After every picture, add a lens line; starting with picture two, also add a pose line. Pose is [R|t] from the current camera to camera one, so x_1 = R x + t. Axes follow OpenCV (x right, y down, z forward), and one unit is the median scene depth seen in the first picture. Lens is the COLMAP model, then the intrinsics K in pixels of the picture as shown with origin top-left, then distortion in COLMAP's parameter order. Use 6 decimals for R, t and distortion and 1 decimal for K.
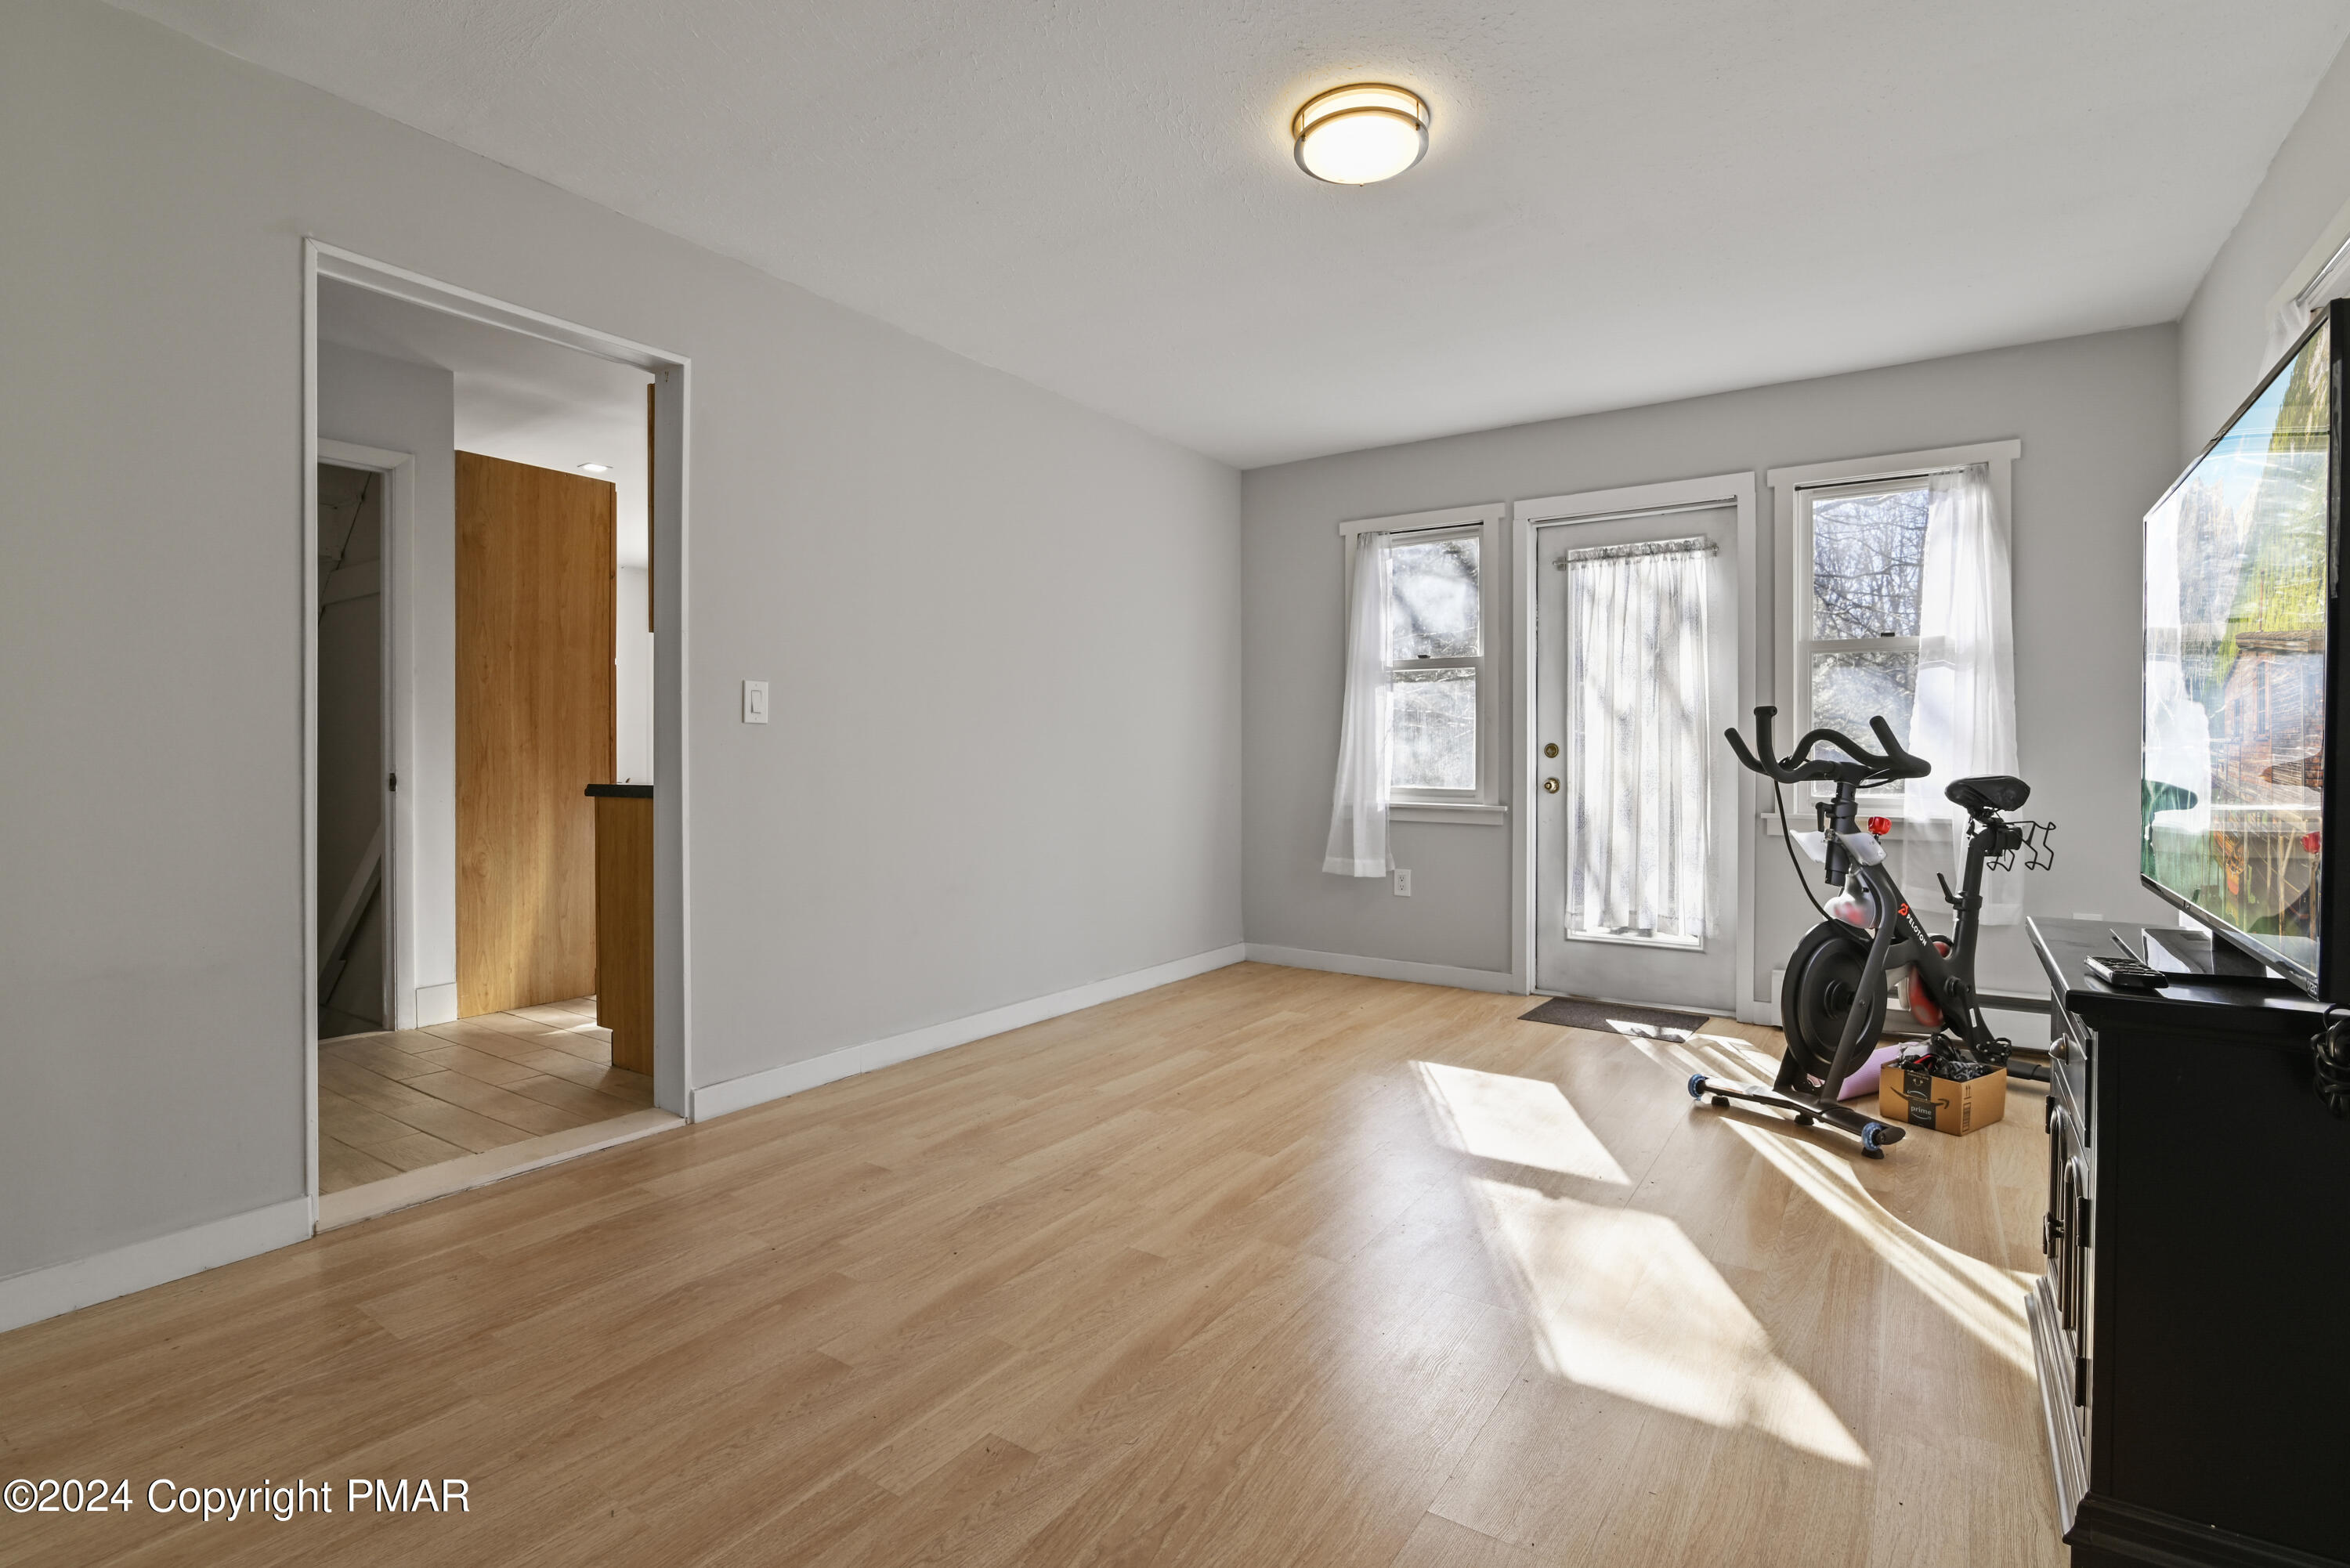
lens RADIAL K [[1101.2, 0, 1185.5], [0, 1101.2, 764.7], [0, 0, 1]] dist [-0.012878, 0.002458]
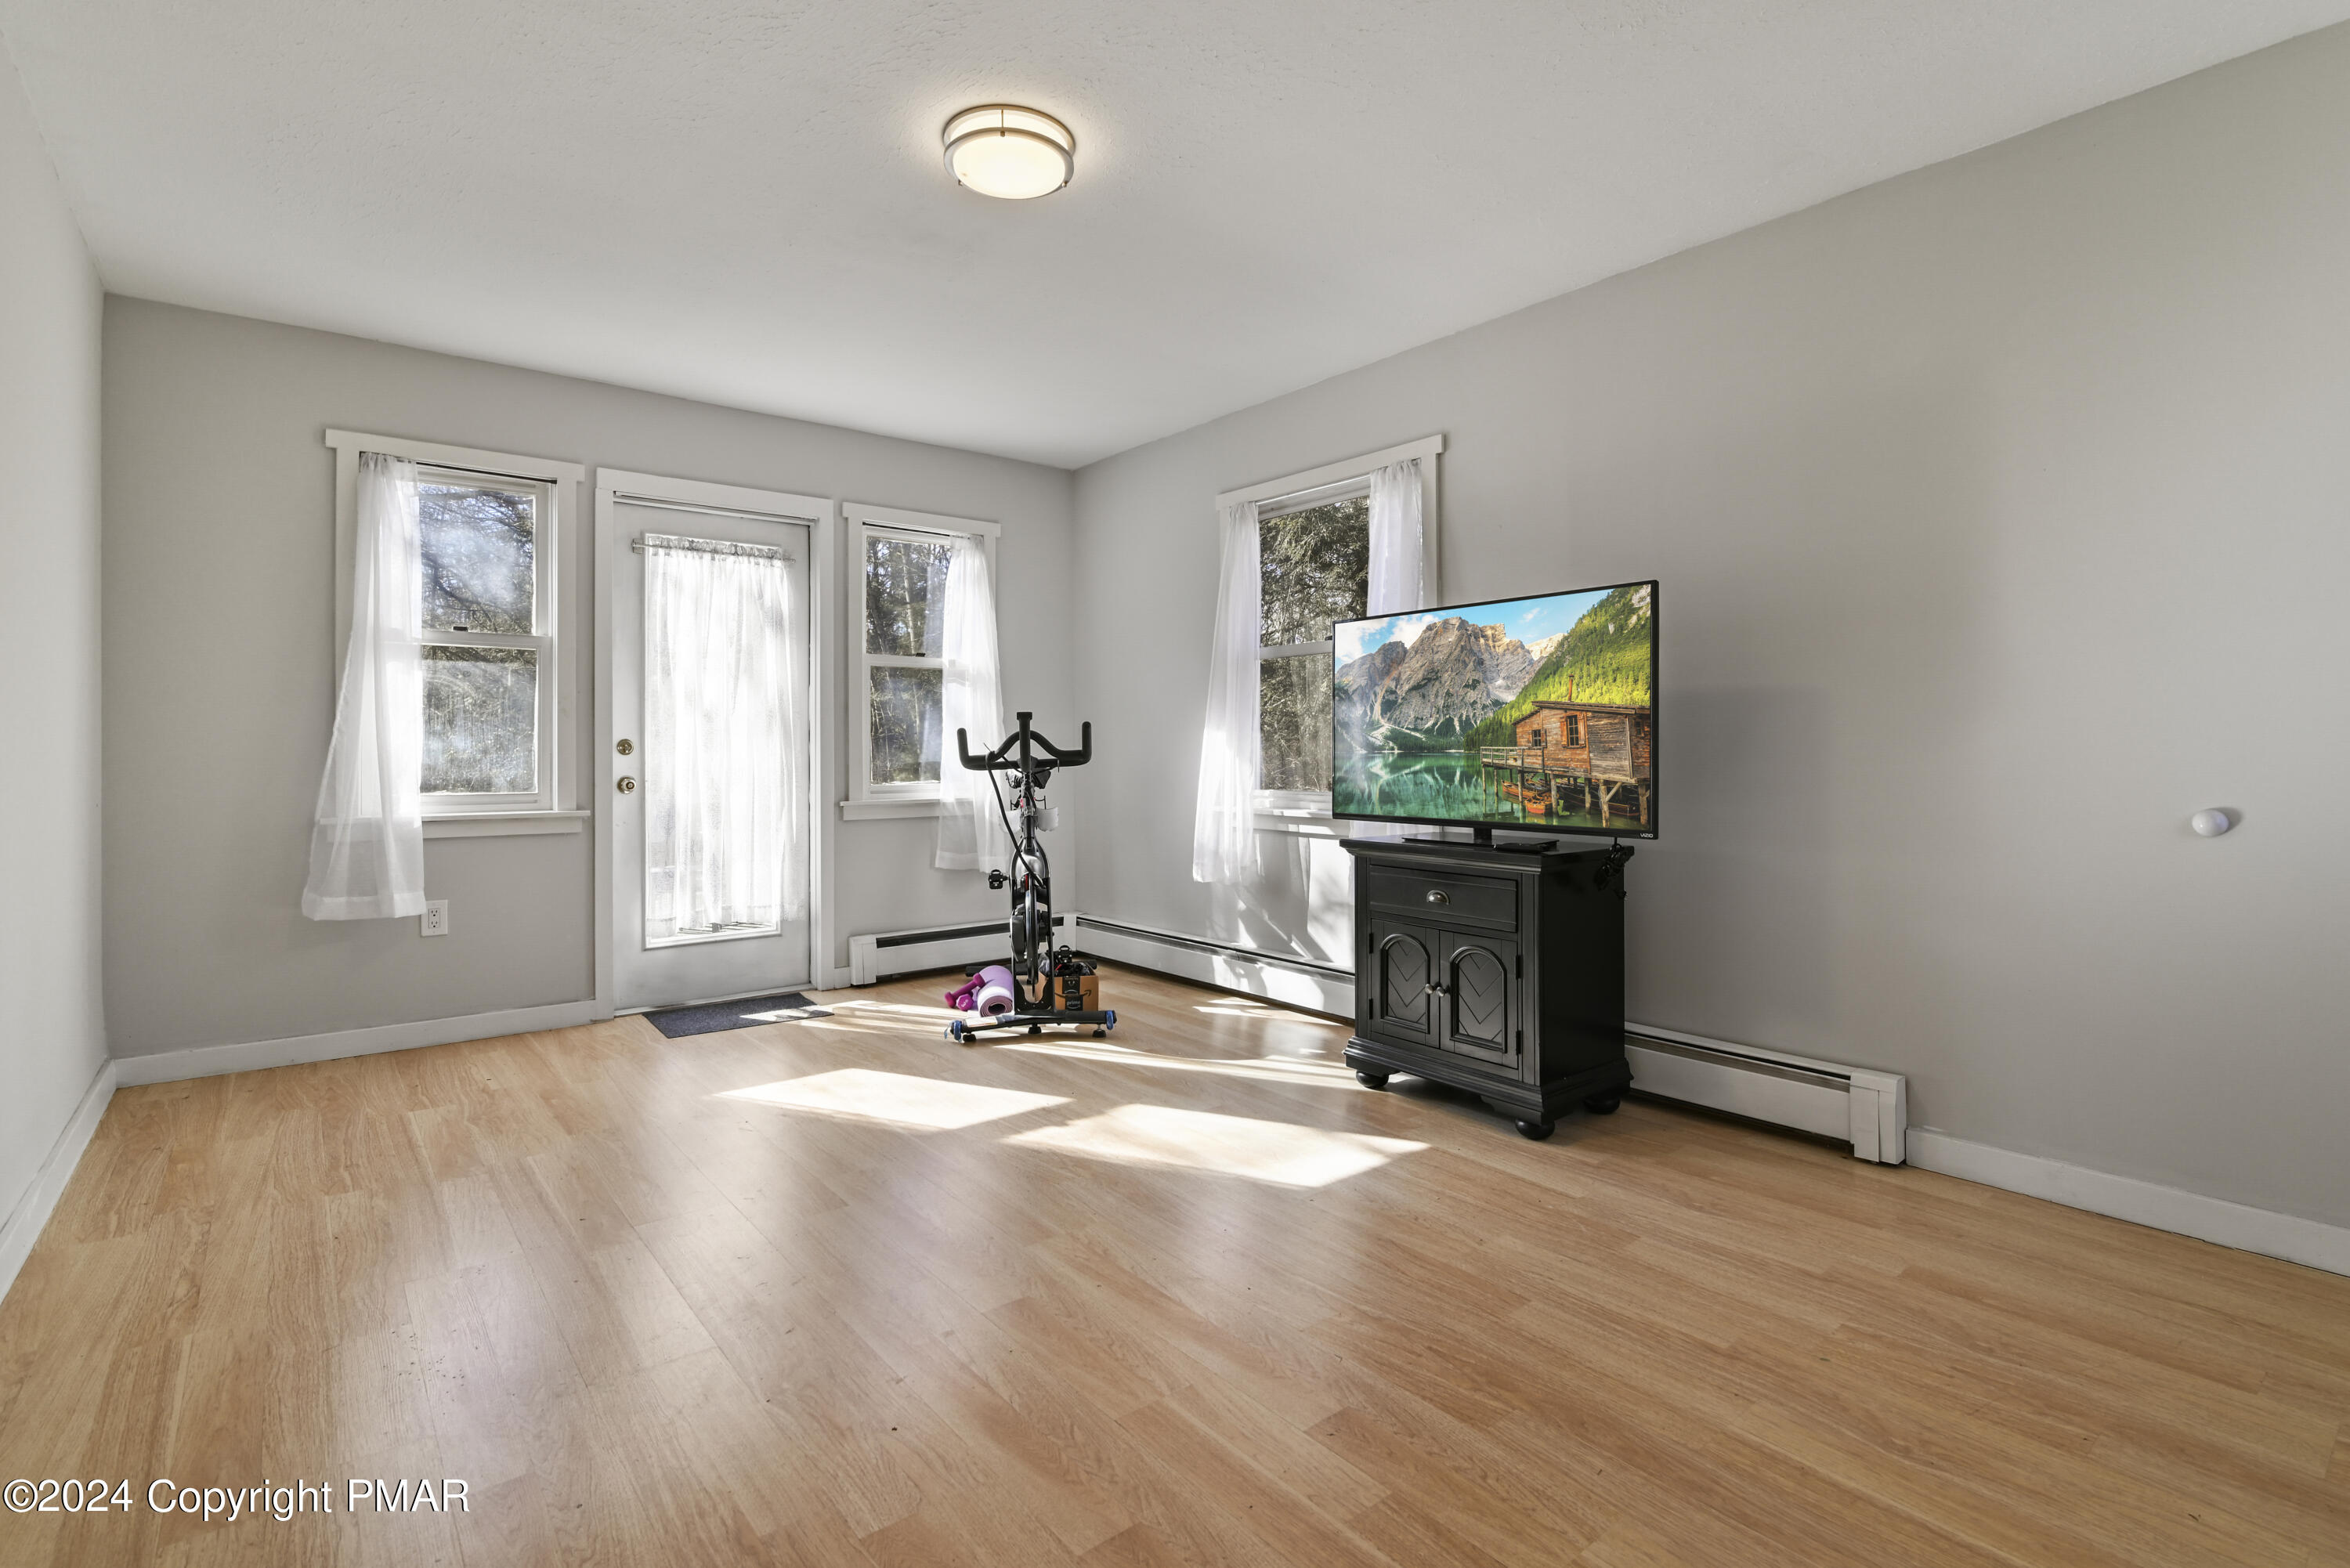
lens RADIAL K [[1101.2, 0, 1188.2], [0, 1101.2, 767.6], [0, 0, 1]] dist [-0.012878, 0.002458]
pose [[0.291707, -0.020519, 0.956288, -0.596886], [0.012541, 0.999766, 0.017627, -0.009188], [-0.956426, 0.006851, 0.291896, 0.414819]]
